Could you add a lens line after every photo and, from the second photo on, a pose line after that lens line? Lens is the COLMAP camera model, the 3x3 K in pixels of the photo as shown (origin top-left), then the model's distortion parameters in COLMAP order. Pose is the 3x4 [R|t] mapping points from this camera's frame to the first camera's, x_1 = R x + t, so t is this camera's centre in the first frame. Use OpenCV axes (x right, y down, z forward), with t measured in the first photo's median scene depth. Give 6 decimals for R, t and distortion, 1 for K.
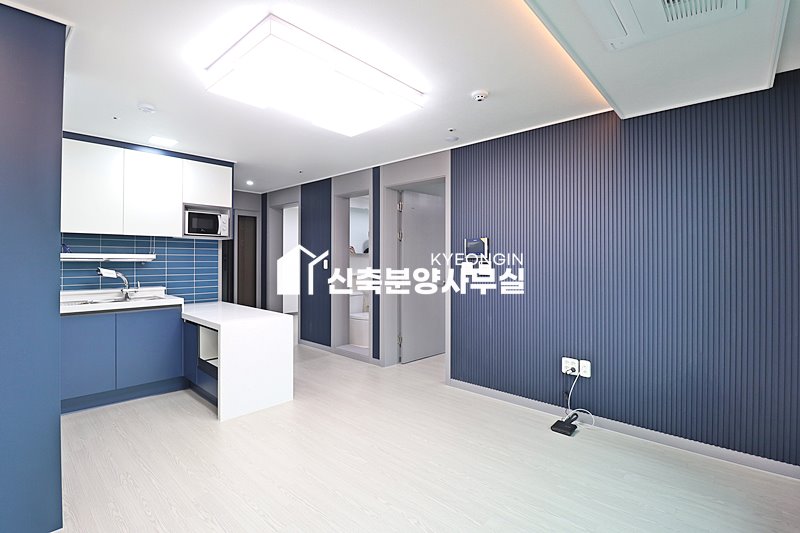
lens RADIAL K [[369.9, 0, 398.5], [0, 369.9, 257.9], [0, 0, 1]] dist [0.000617, -0.013590]
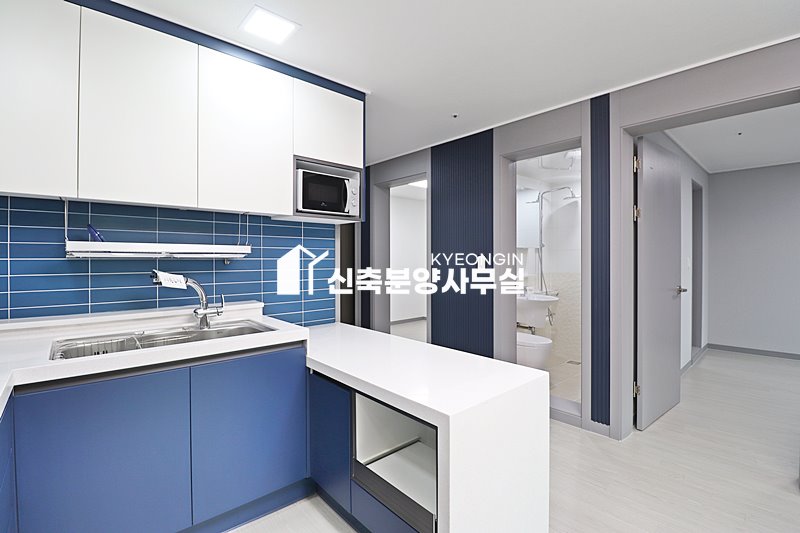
lens RADIAL K [[363.7, 0, 398.6], [0, 363.7, 260.9], [0, 0, 1]] dist [-0.001013, -0.000219]
pose [[0.996387, -0.001687, -0.084917, -0.375511], [0.002680, 0.999929, 0.011584, 0.007734], [0.084892, -0.011770, 0.996321, 0.454965]]
